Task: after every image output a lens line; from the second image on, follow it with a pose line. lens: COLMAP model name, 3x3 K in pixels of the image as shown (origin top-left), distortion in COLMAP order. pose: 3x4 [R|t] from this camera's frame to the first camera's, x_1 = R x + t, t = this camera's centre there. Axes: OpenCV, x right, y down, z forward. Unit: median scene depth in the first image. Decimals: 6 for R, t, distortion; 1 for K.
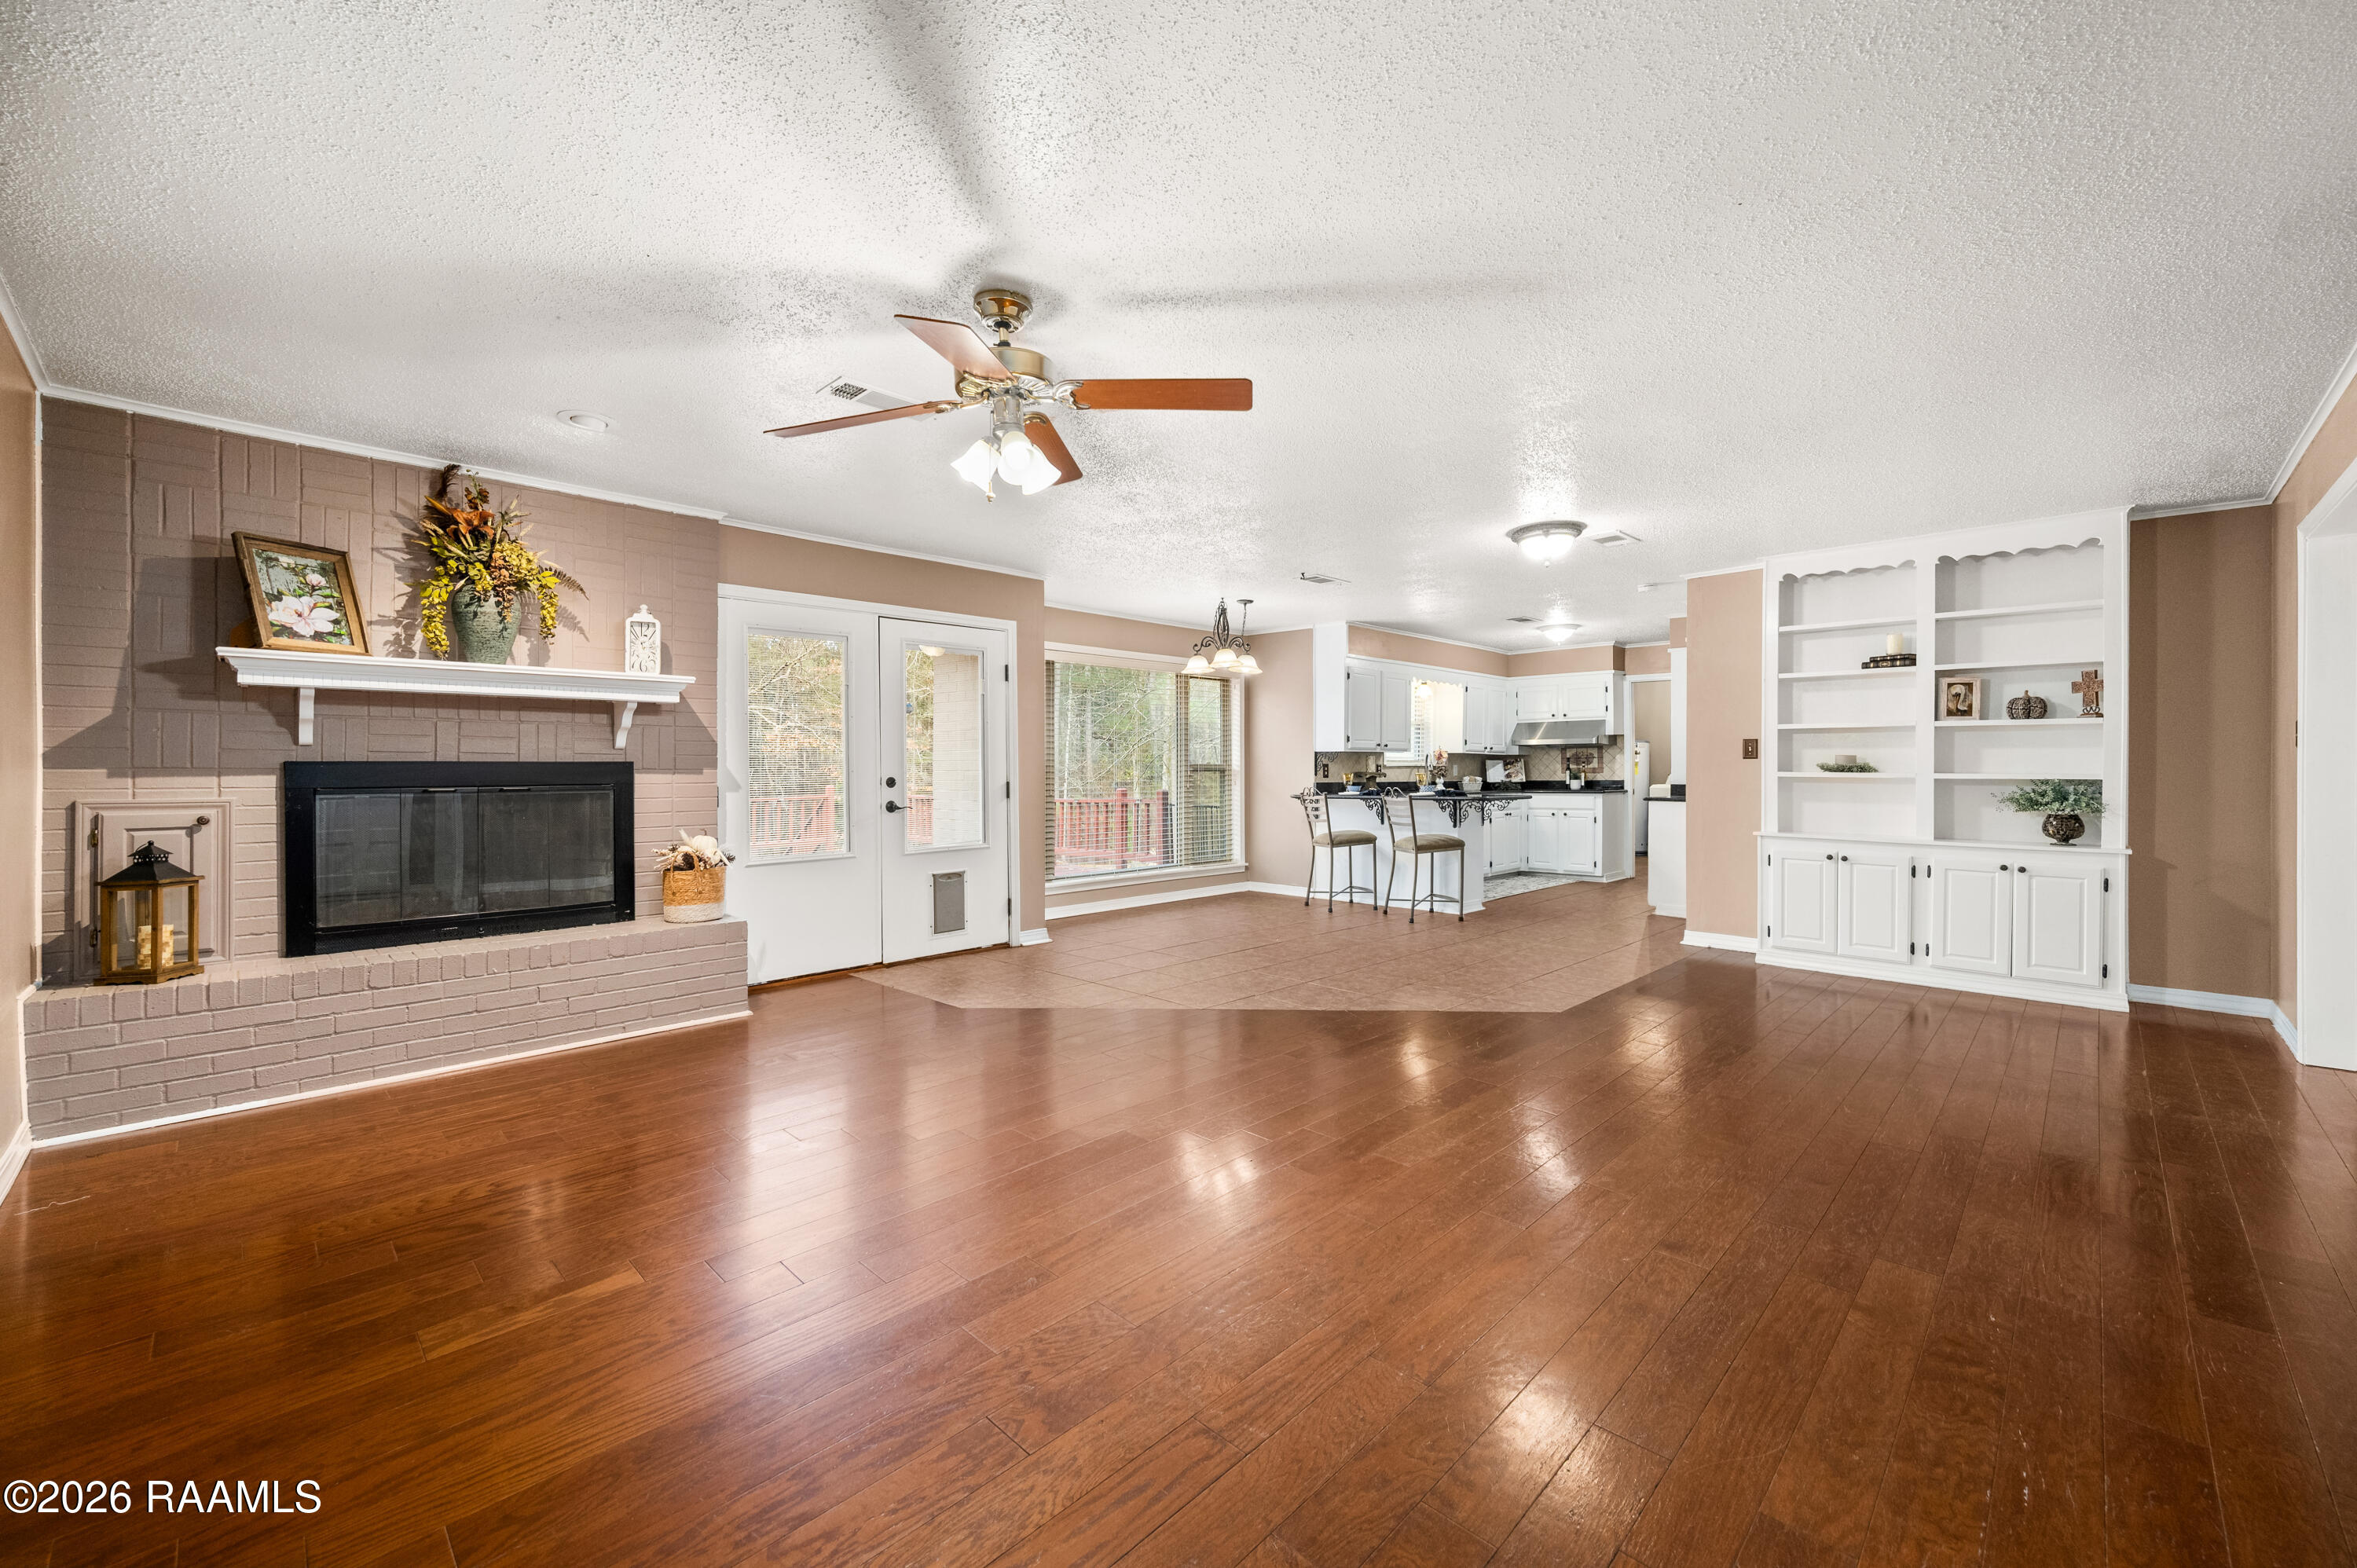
lens RADIAL K [[936.9, 0, 1180.1], [0, 936.9, 770.7], [0, 0, 1]] dist [0.000209, 0.000014]
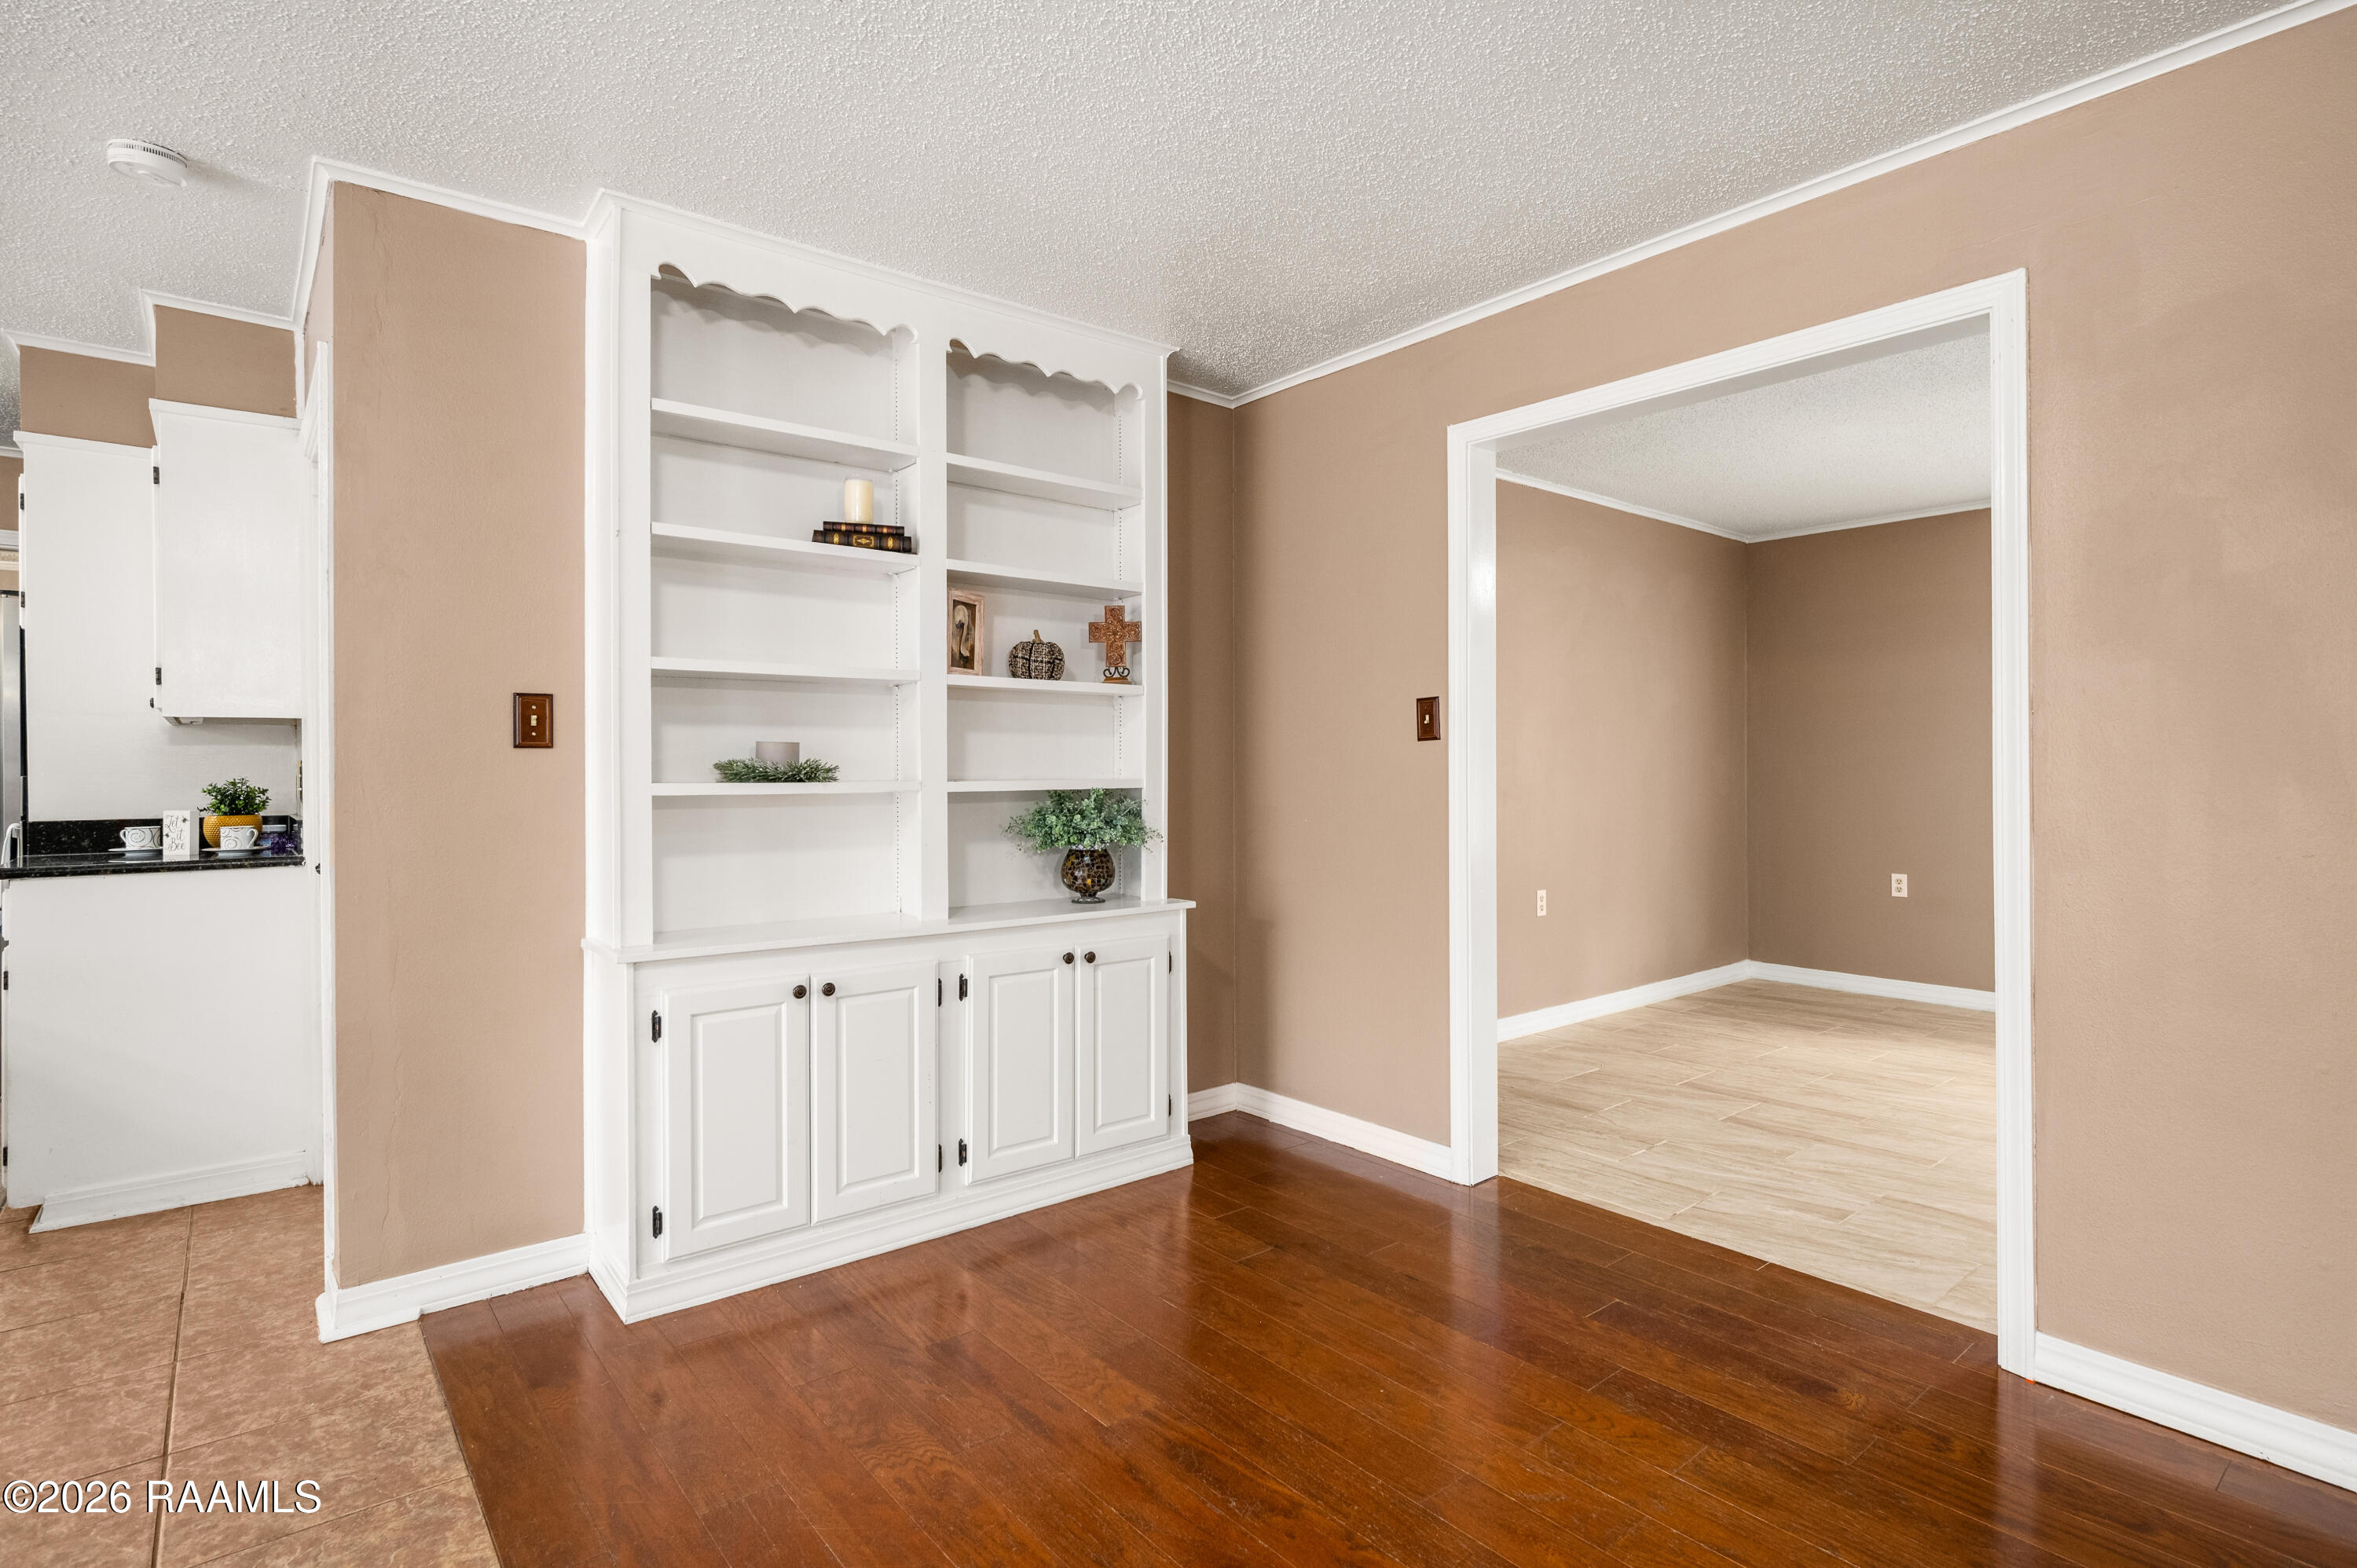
lens RADIAL K [[1167.9, 0, 1179.5], [0, 1167.9, 764.9], [0, 0, 1]] dist [0.000801, -0.000116]
pose [[0.110397, -0.000898, 0.993887, 0.218414], [0.007434, 0.999972, 0.000077, -0.004942], [-0.993860, 0.007380, 0.110401, 0.816760]]
